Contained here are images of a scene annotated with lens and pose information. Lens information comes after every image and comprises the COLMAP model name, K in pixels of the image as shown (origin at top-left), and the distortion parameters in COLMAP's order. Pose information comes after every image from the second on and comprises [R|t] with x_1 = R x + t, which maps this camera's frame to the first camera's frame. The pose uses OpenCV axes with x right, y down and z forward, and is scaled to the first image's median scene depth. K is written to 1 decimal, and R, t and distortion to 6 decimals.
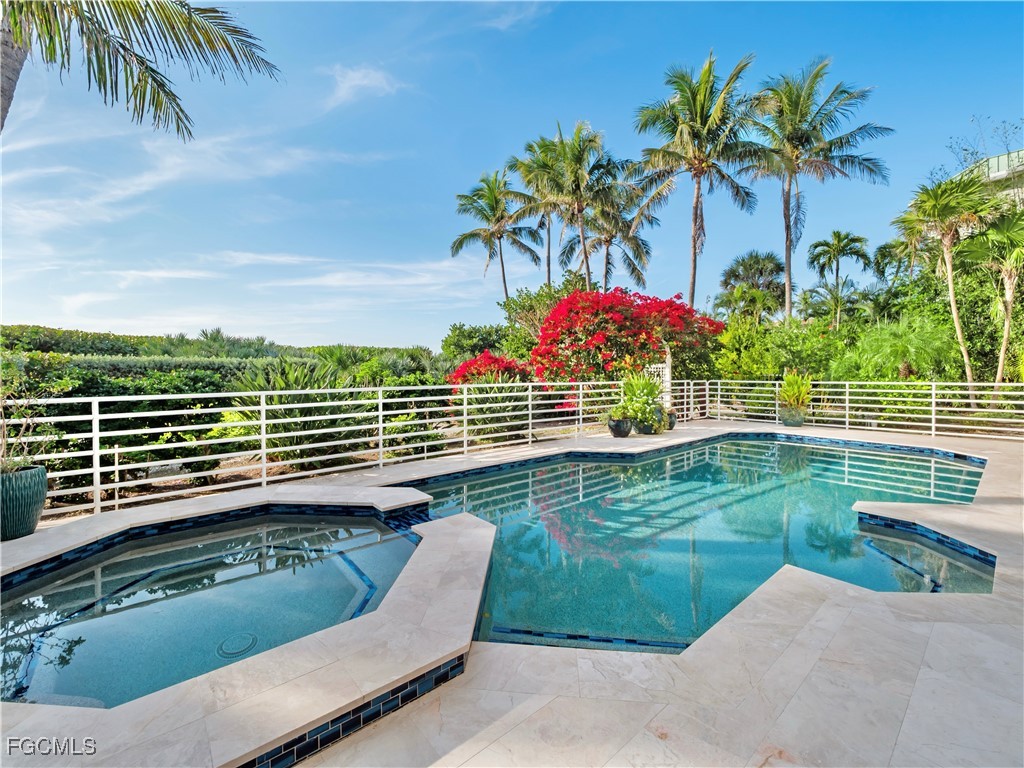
lens RADIAL K [[429.5, 0, 512.0], [0, 429.5, 384.0], [0, 0, 1]] dist [-0.002342, -0.000397]
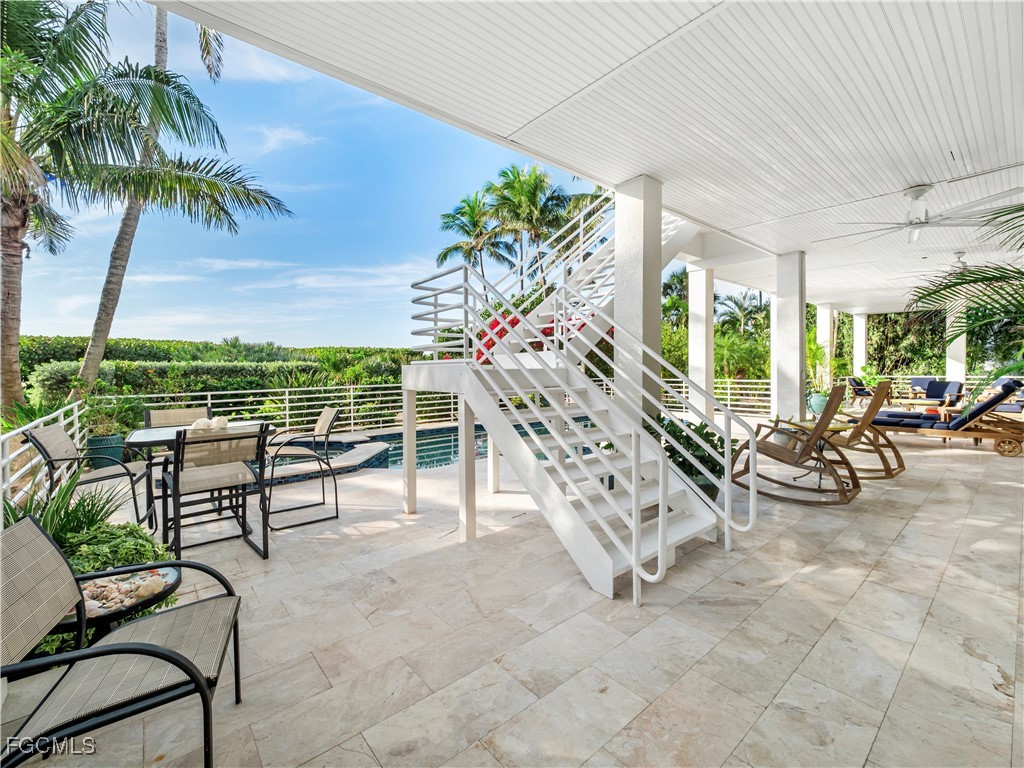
lens RADIAL K [[421.6, 0, 511.4], [0, 421.6, 374.5], [0, 0, 1]] dist [0.000426, 0.000100]
pose [[0.999964, -0.008358, 0.001215, 0.094263], [0.008369, 0.999915, -0.010019, -0.004209], [-0.001132, 0.010028, 0.999949, -0.198306]]
